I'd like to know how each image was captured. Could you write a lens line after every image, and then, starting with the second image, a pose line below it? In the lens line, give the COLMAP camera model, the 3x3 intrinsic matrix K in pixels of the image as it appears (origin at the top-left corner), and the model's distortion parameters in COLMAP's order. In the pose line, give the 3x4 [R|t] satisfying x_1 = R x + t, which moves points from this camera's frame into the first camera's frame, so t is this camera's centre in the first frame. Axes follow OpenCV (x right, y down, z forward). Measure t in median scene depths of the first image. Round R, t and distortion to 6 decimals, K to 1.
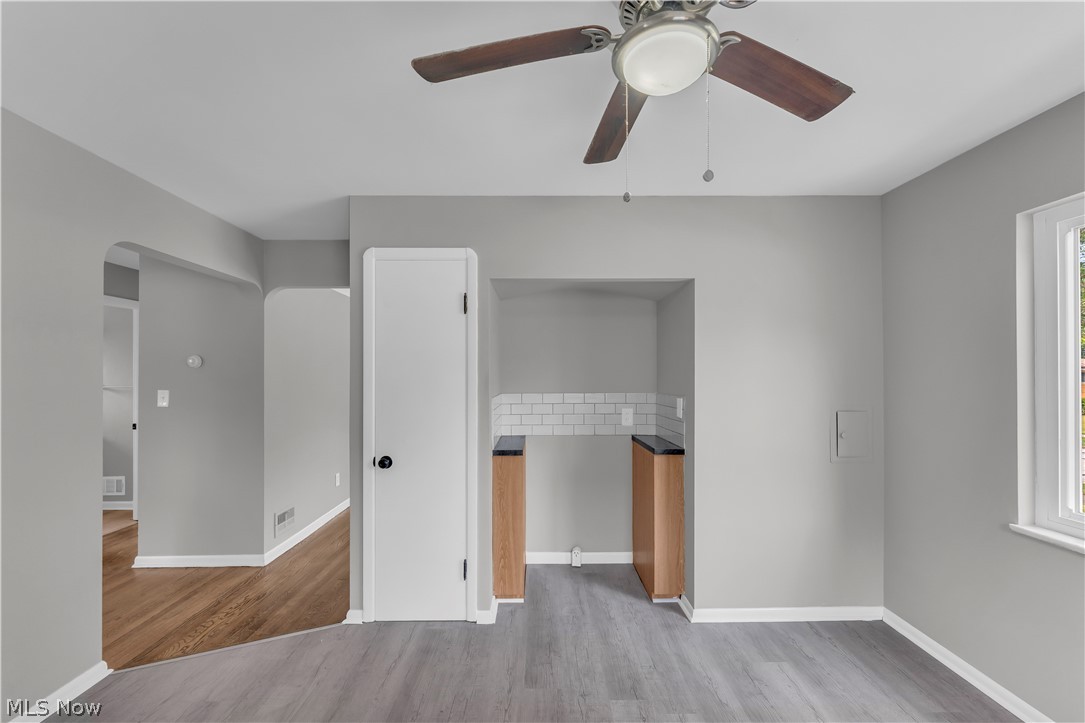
lens RADIAL K [[442.2, 0, 537.0], [0, 442.2, 371.8], [0, 0, 1]] dist [0.000888, -0.000503]
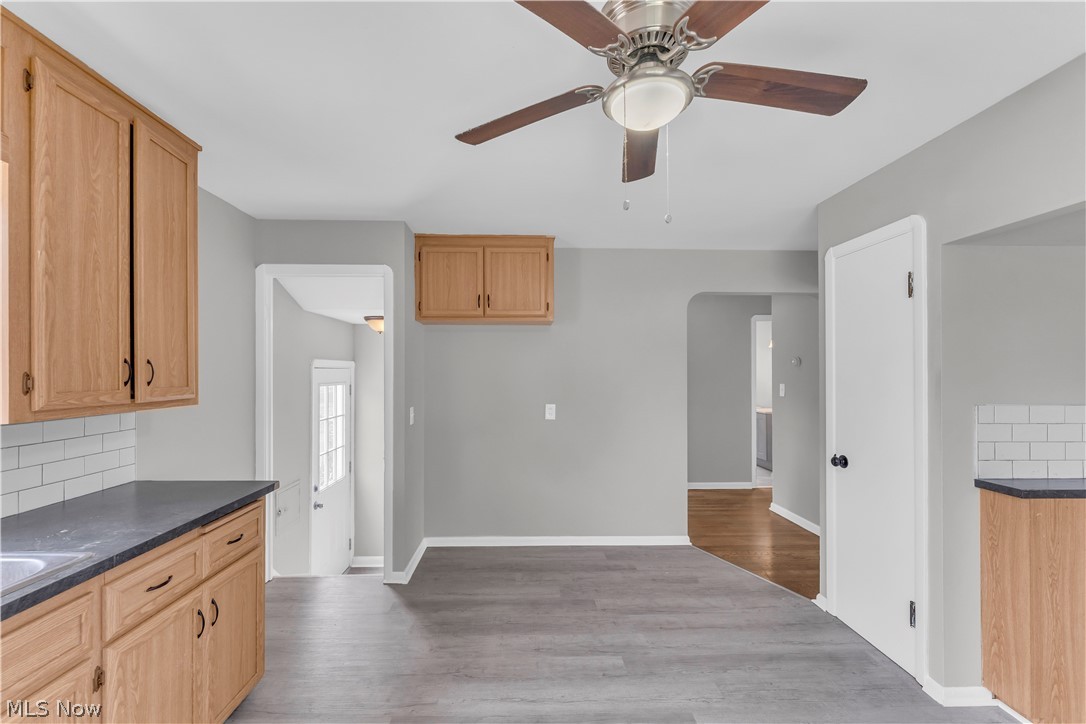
lens RADIAL K [[447.4, 0, 533.2], [0, 447.4, 369.8], [0, 0, 1]] dist [-0.002230, -0.000036]
pose [[0.023139, -0.003357, -0.999727, 0.638318], [0.006404, 0.999974, -0.003209, -0.001115], [0.999712, -0.006328, 0.023160, 0.290054]]
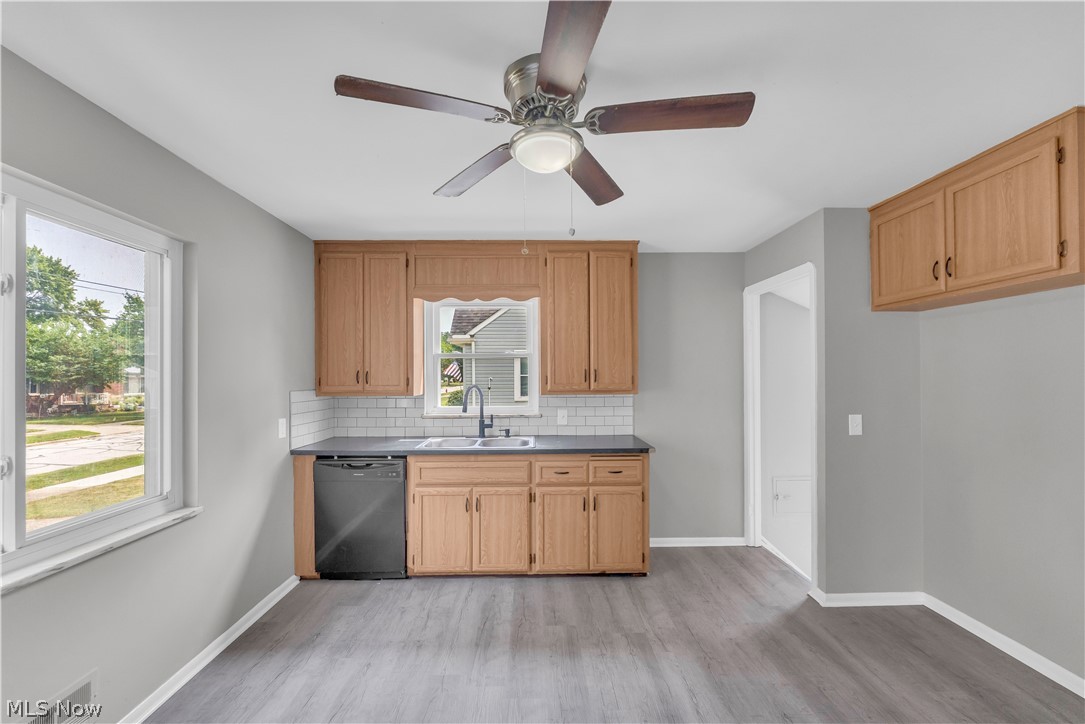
lens RADIAL K [[446.0, 0, 538.3], [0, 446.0, 375.4], [0, 0, 1]] dist [0.000330, -0.000258]
pose [[-0.999917, 0.005700, -0.011520, 0.147171], [0.005790, 0.999953, -0.007751, 0.006352], [0.011476, -0.007817, -0.999904, 1.042231]]
